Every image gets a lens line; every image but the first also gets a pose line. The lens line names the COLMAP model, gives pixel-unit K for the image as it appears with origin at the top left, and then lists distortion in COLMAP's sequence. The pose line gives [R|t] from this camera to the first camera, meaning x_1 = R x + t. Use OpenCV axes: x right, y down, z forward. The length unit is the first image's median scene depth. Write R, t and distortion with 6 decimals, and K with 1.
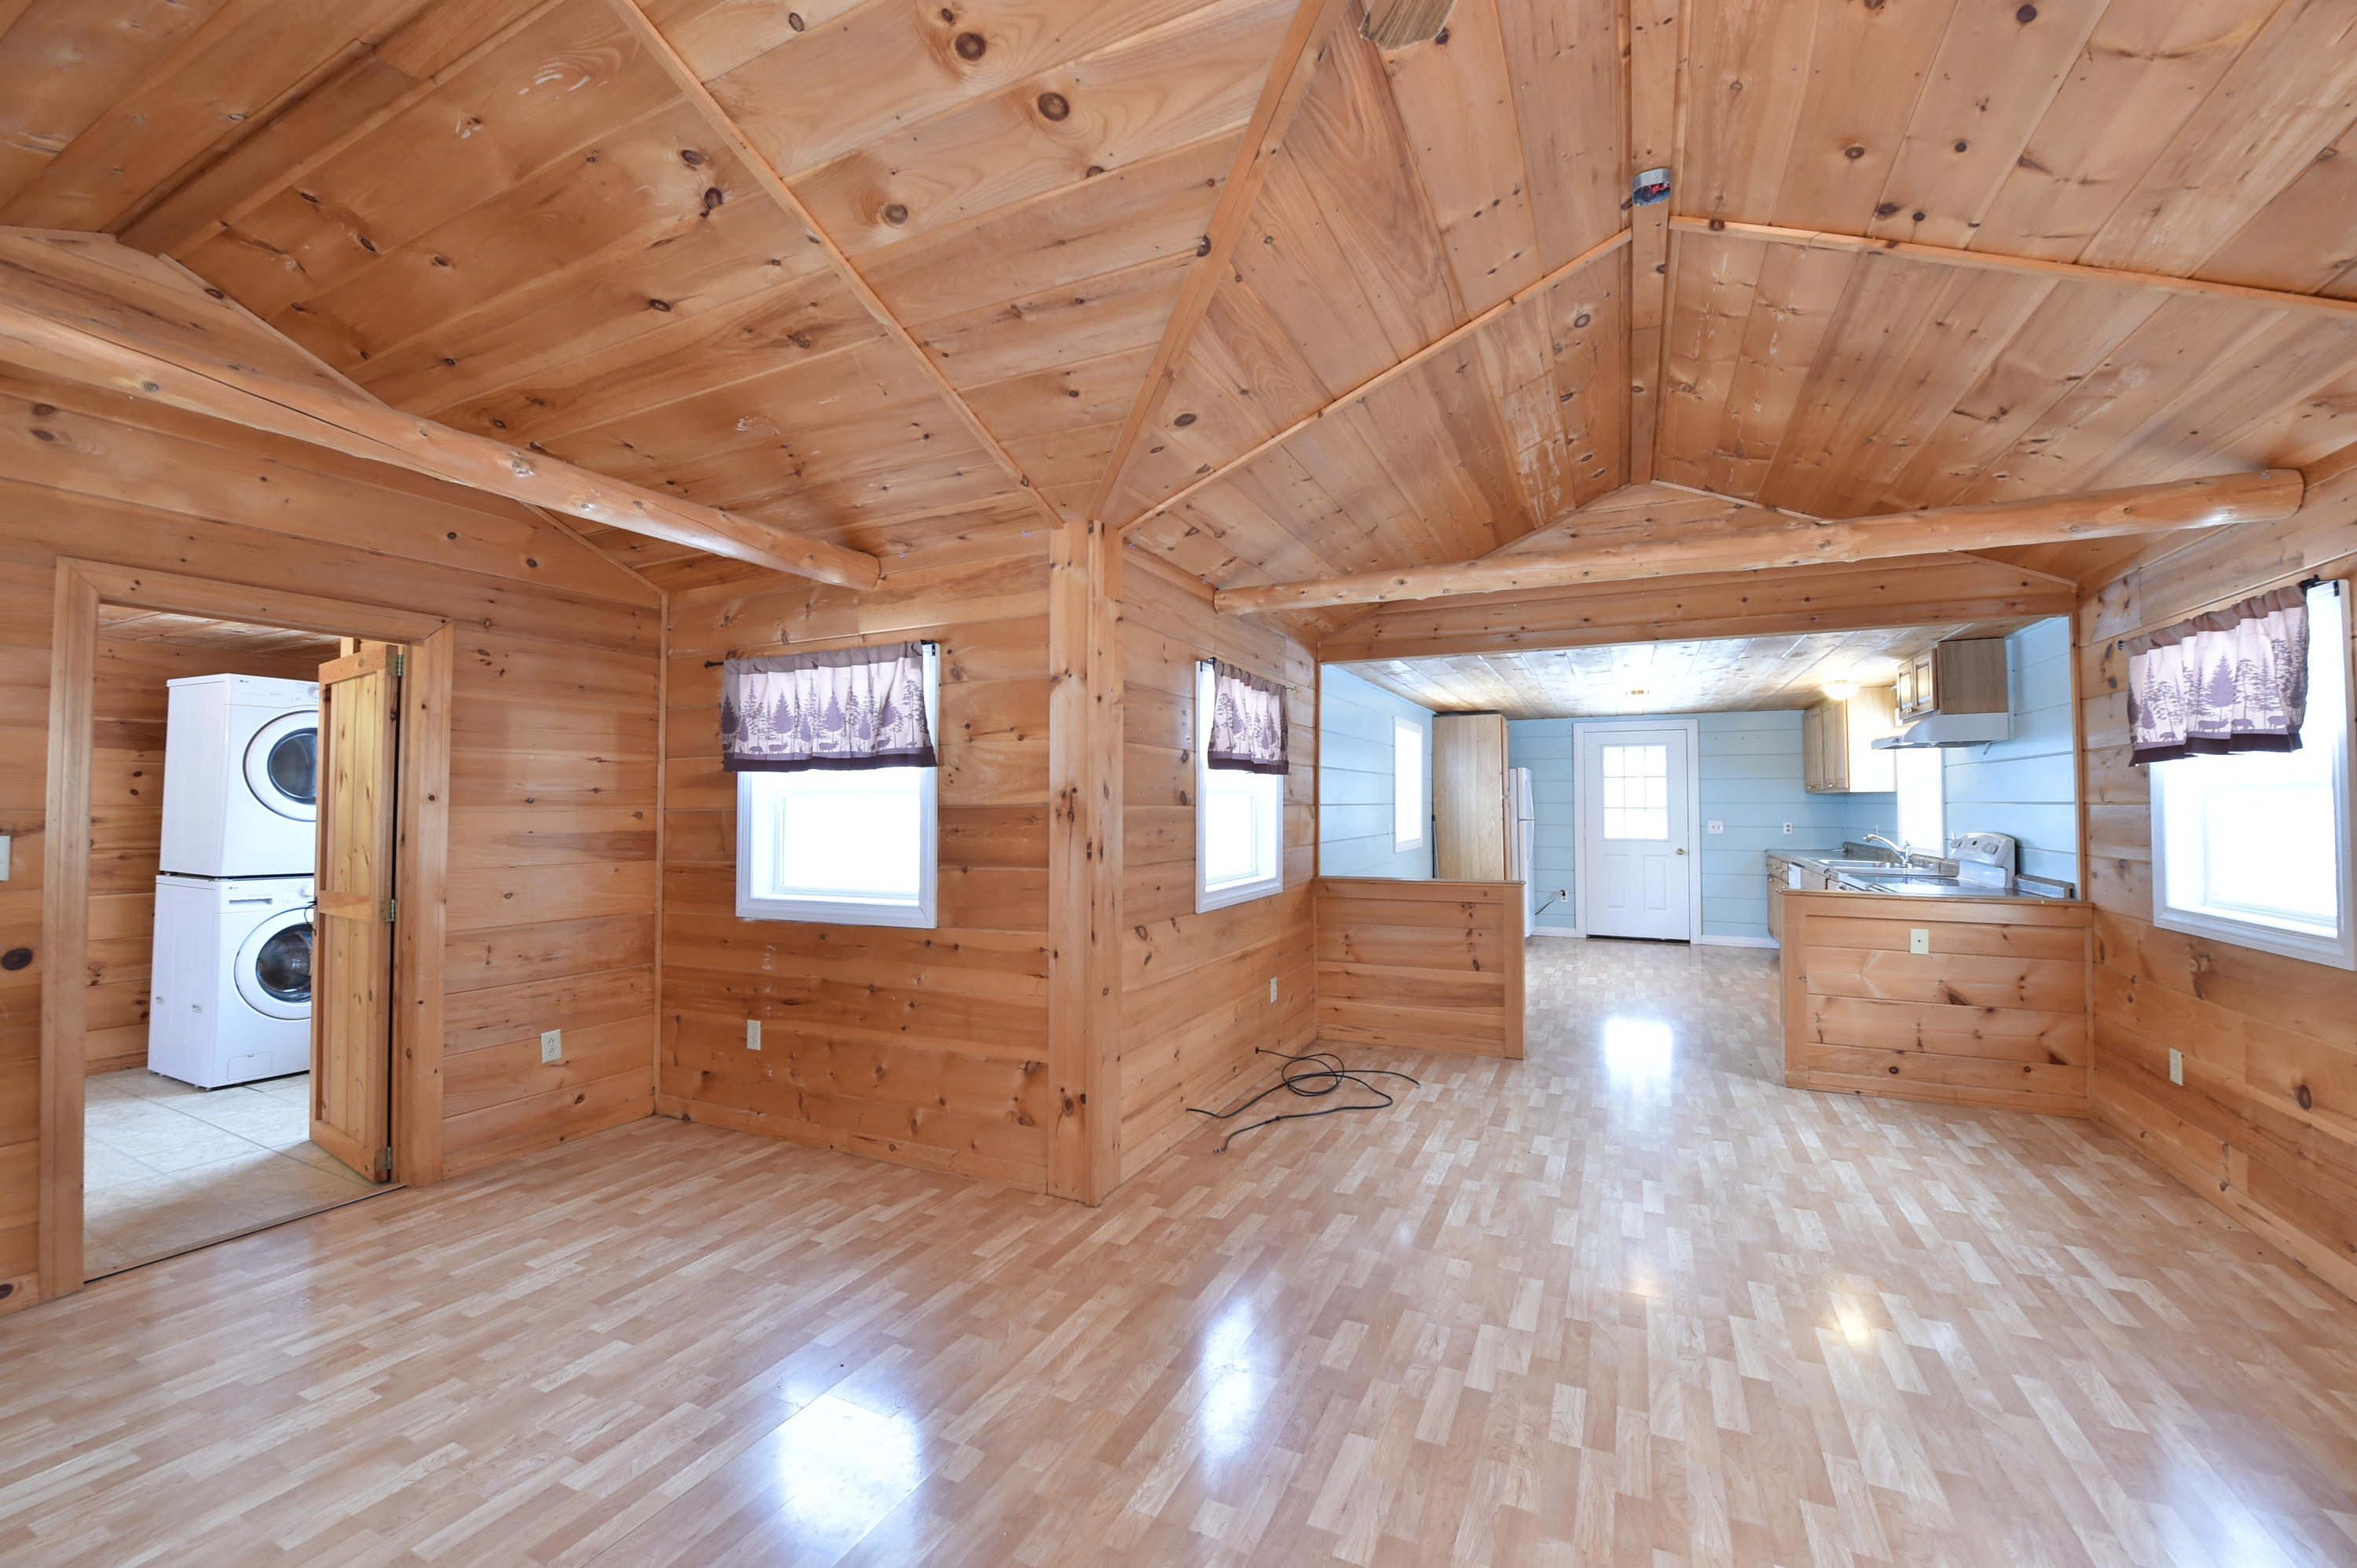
lens RADIAL K [[909.8, 0, 1183.2], [0, 909.8, 777.4], [0, 0, 1]] dist [-0.000192, -0.000197]
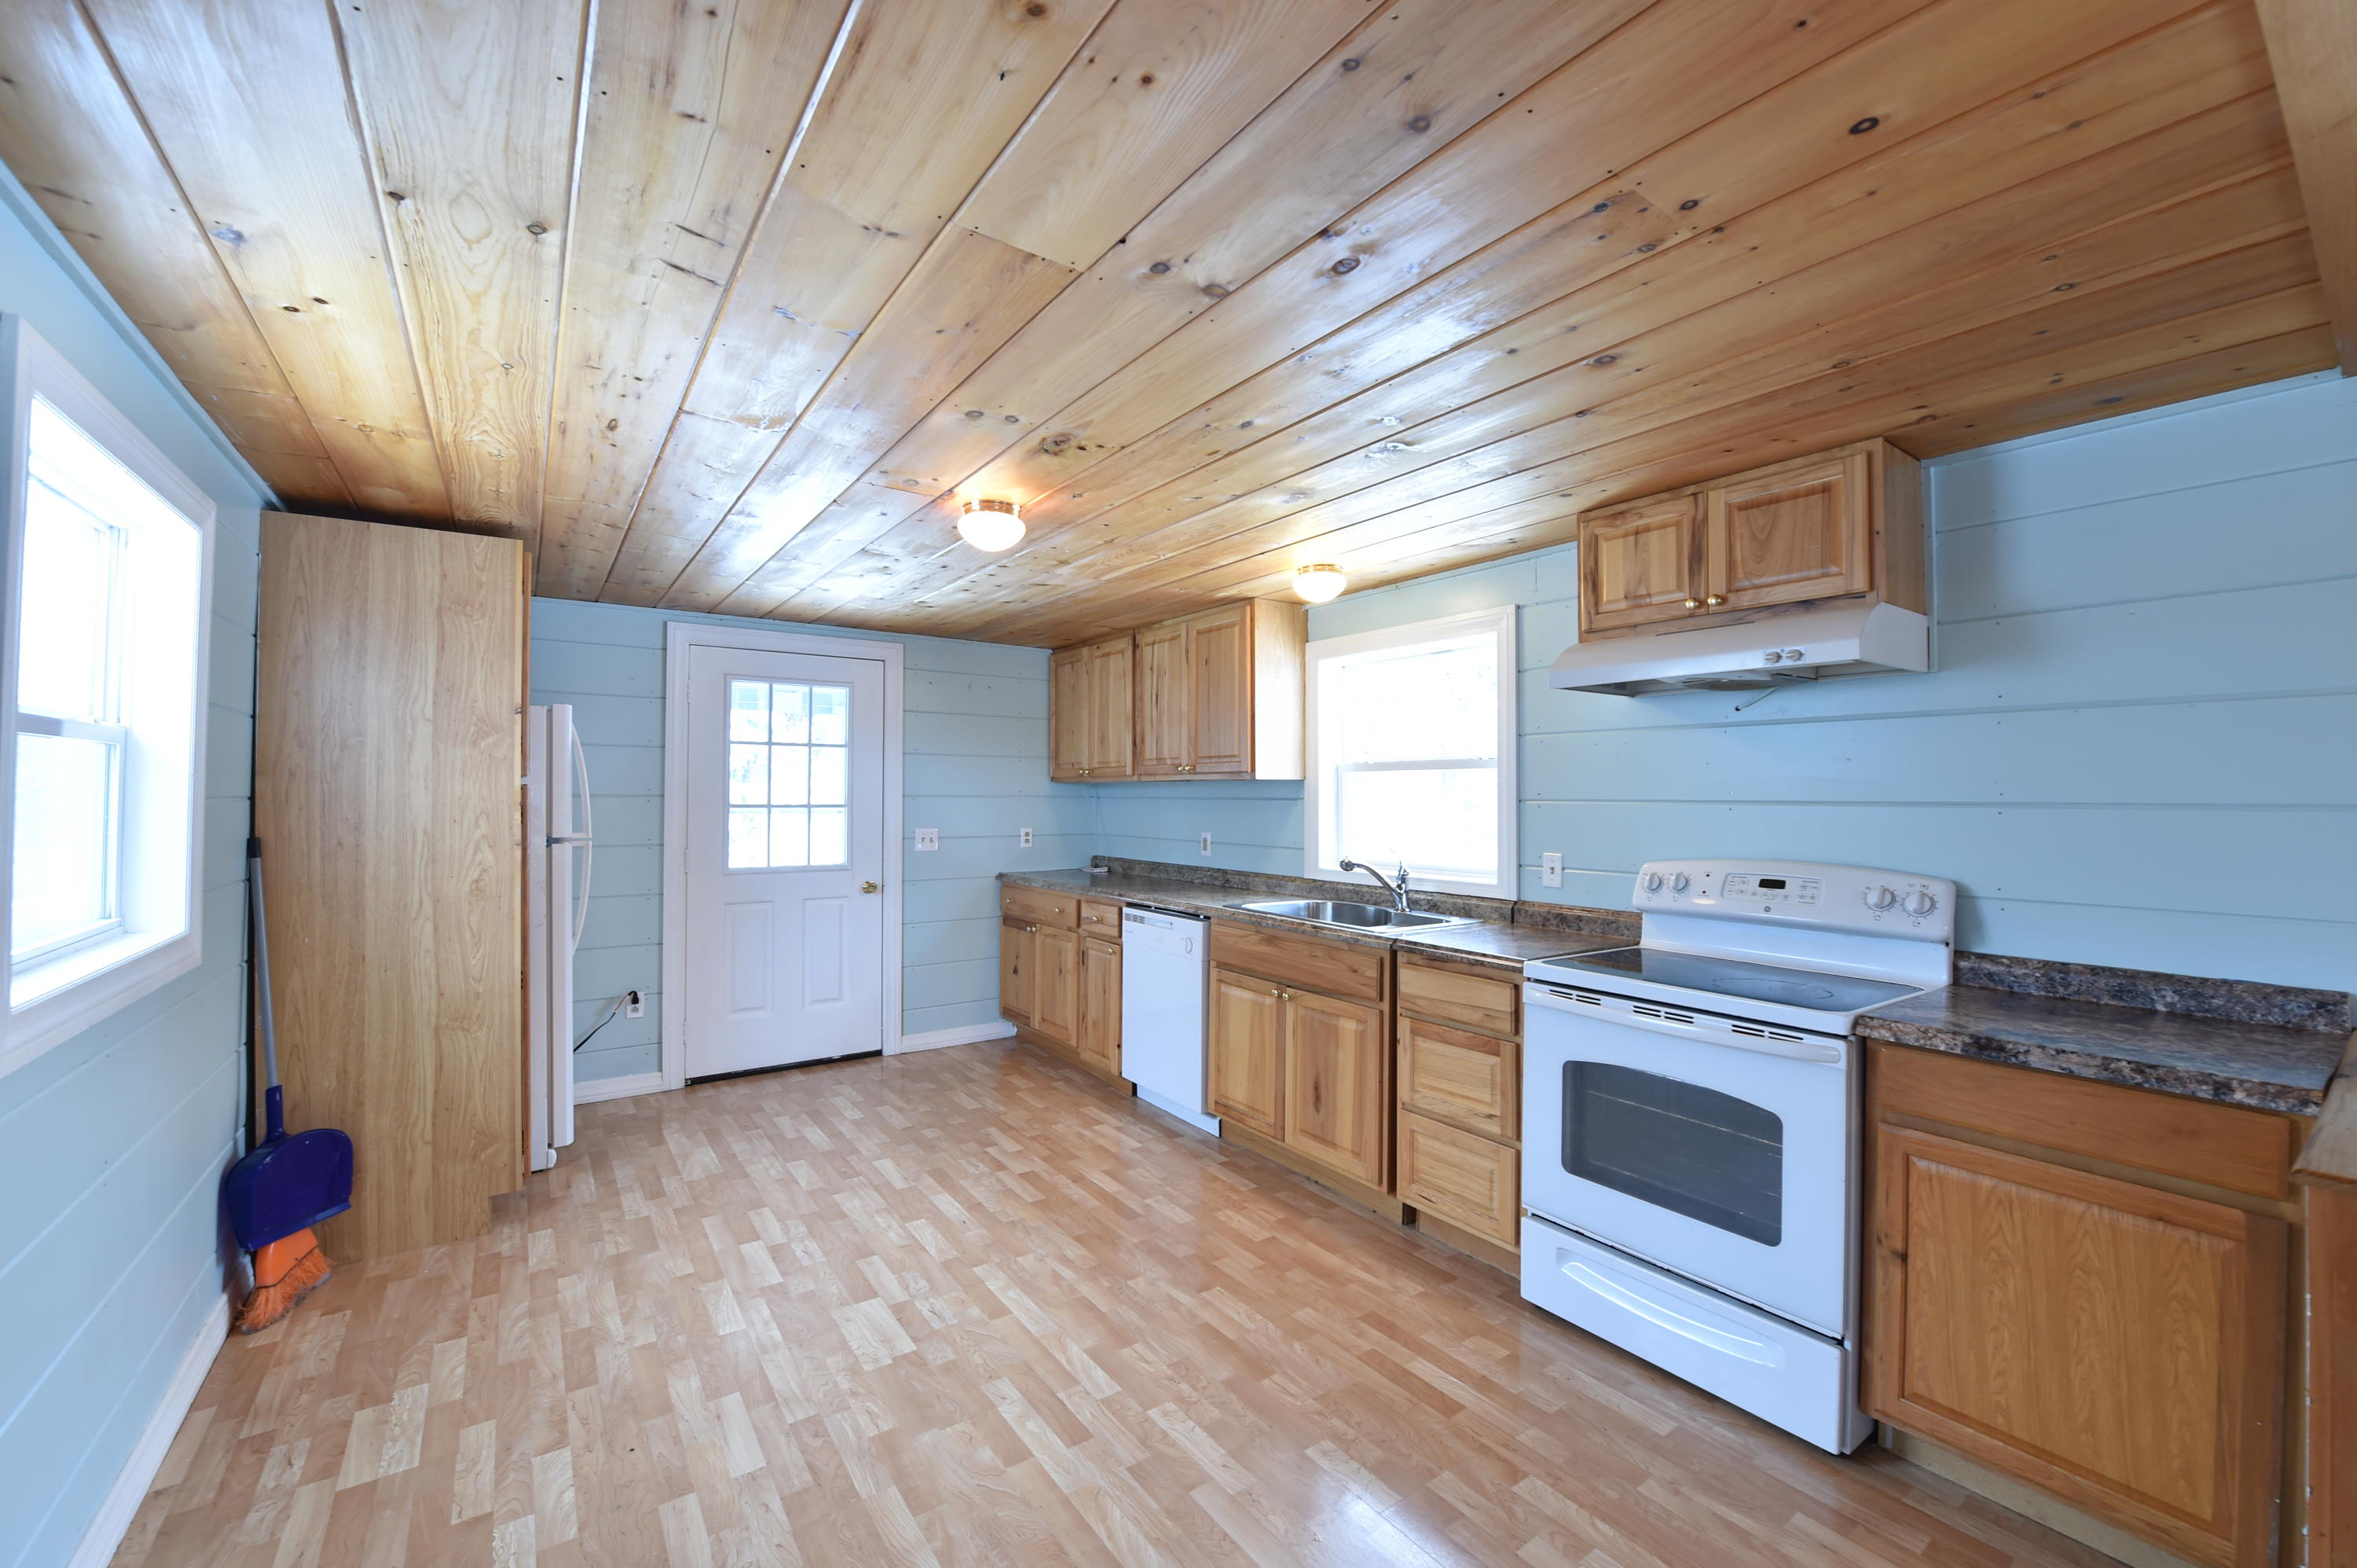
lens RADIAL K [[936.8, 0, 1182.8], [0, 936.8, 775.0], [0, 0, 1]] dist [-0.016381, -0.002589]
pose [[0.474963, 0.018105, 0.879820, 0.145399], [-0.028174, 0.999589, -0.005360, 0.013307], [-0.879555, -0.022242, 0.475277, 0.558662]]
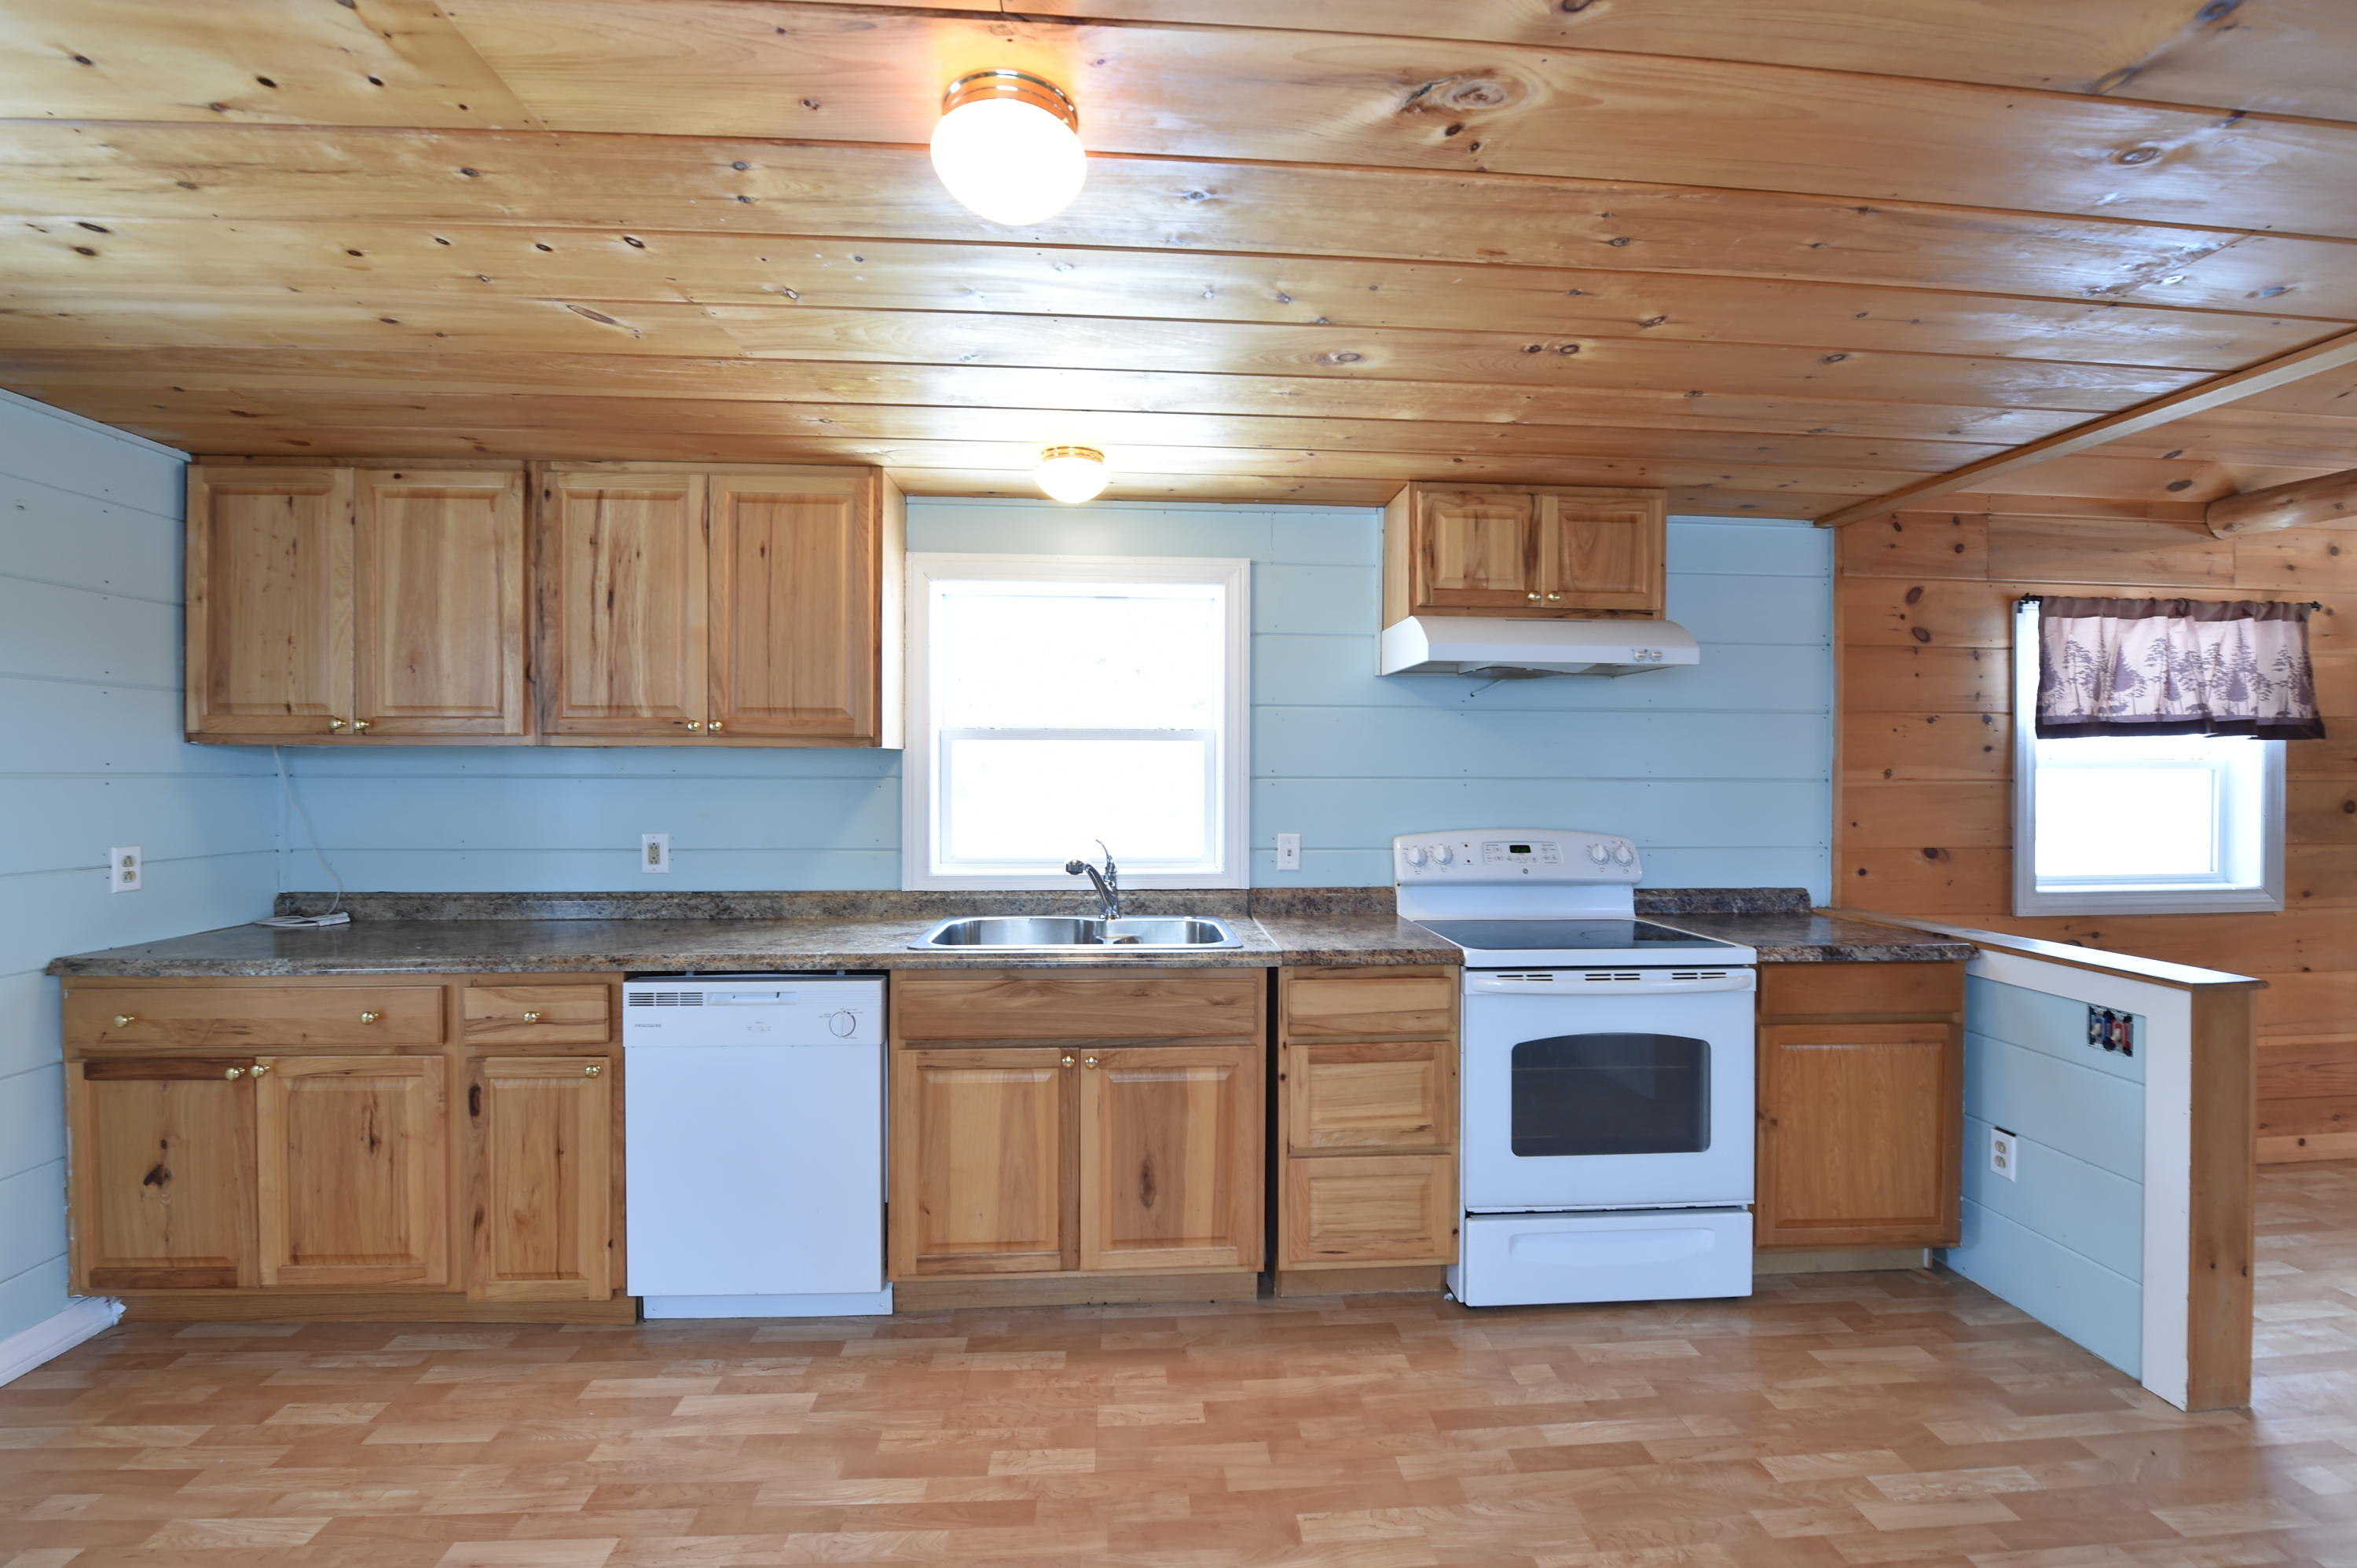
lens RADIAL K [[936.8, 0, 1182.8], [0, 936.8, 775.0], [0, 0, 1]] dist [-0.016381, -0.002589]
pose [[-0.502067, -0.008649, 0.864786, 0.252652], [-0.029611, 0.999536, -0.007195, 0.019525], [-0.864322, -0.029220, -0.502090, 0.796178]]
